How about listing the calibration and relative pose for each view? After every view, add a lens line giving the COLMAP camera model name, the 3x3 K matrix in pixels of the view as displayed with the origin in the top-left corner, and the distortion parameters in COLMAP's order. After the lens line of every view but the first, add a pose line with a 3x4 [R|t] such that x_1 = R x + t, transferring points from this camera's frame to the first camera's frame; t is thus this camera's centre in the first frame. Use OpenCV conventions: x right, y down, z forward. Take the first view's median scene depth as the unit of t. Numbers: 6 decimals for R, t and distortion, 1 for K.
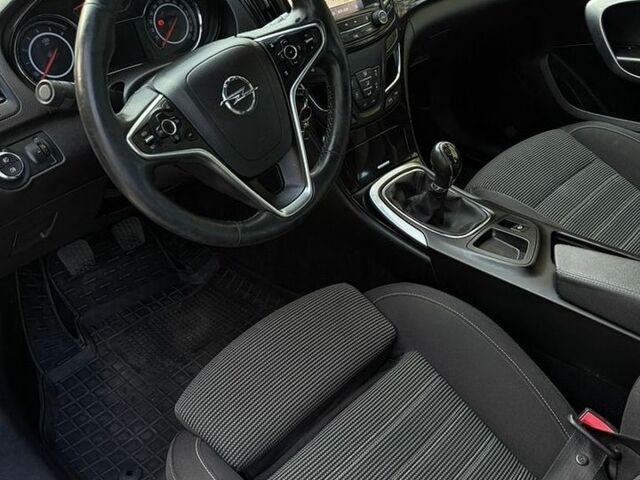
lens RADIAL K [[616.5, 0, 327.6], [0, 616.5, 241.5], [0, 0, 1]] dist [0.130991, -0.276003]
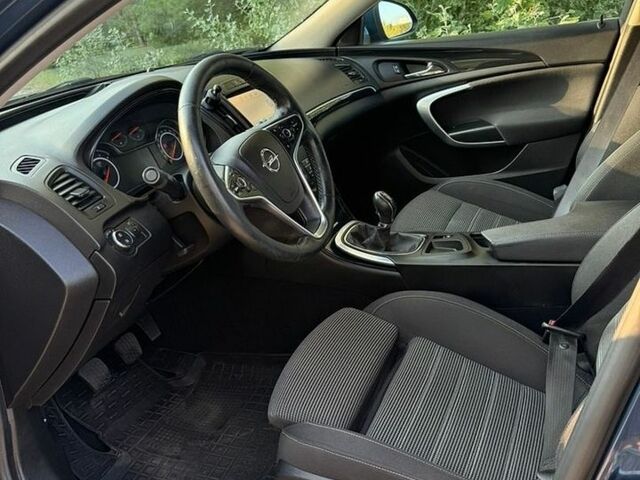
lens RADIAL K [[616.5, 0, 327.6], [0, 616.5, 241.5], [0, 0, 1]] dist [0.130991, -0.276003]
pose [[0.924986, -0.231422, 0.301405, -0.364009], [0.305038, 0.925193, -0.225763, 0.220736], [-0.226611, 0.300768, 0.926383, -0.216316]]
